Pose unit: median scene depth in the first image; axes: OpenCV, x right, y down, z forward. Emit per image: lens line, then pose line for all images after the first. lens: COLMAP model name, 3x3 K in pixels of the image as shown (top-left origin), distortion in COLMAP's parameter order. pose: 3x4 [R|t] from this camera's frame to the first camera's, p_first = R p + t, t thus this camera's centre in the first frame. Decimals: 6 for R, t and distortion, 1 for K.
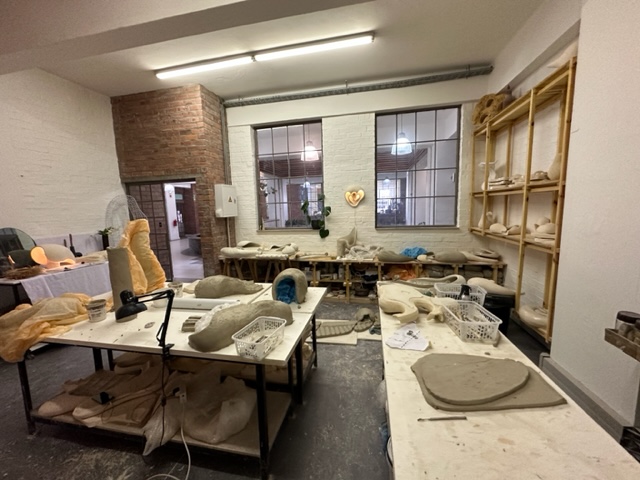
lens RADIAL K [[253.9, 0, 320.1], [0, 253.9, 240.5], [0, 0, 1]] dist [-0.002659, 0.001092]
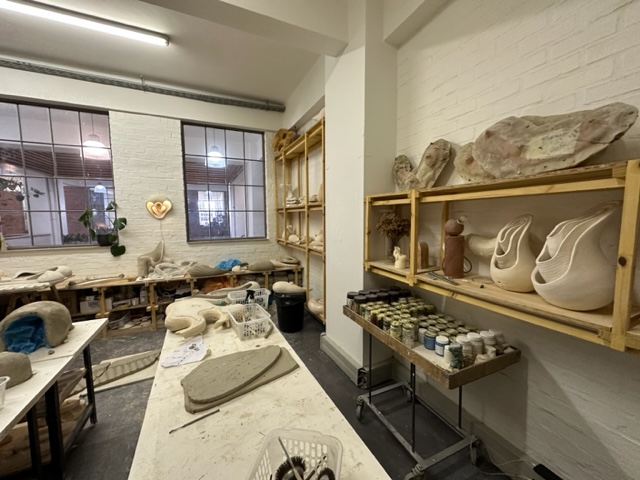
lens RADIAL K [[253.9, 0, 319.3], [0, 253.9, 239.8], [0, 0, 1]] dist [-0.002659, 0.001092]
pose [[0.800246, -0.029816, 0.598930, 0.050432], [0.060498, 0.997682, -0.031167, 0.002068], [-0.596612, 0.061175, 0.800195, -0.036947]]
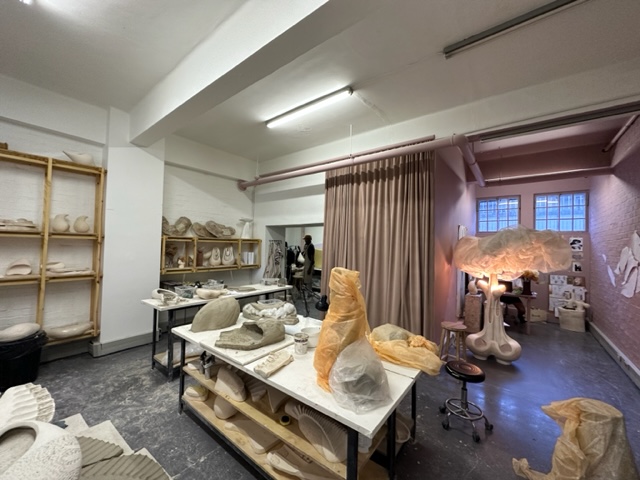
lens RADIAL K [[253.9, 0, 319.4], [0, 253.9, 239.5], [0, 0, 1]] dist [-0.002659, 0.001092]
pose [[-0.903451, 0.014525, 0.428446, -0.528854], [0.053450, 0.995444, 0.078960, -0.122253], [-0.425347, 0.094237, -0.900111, 0.918058]]
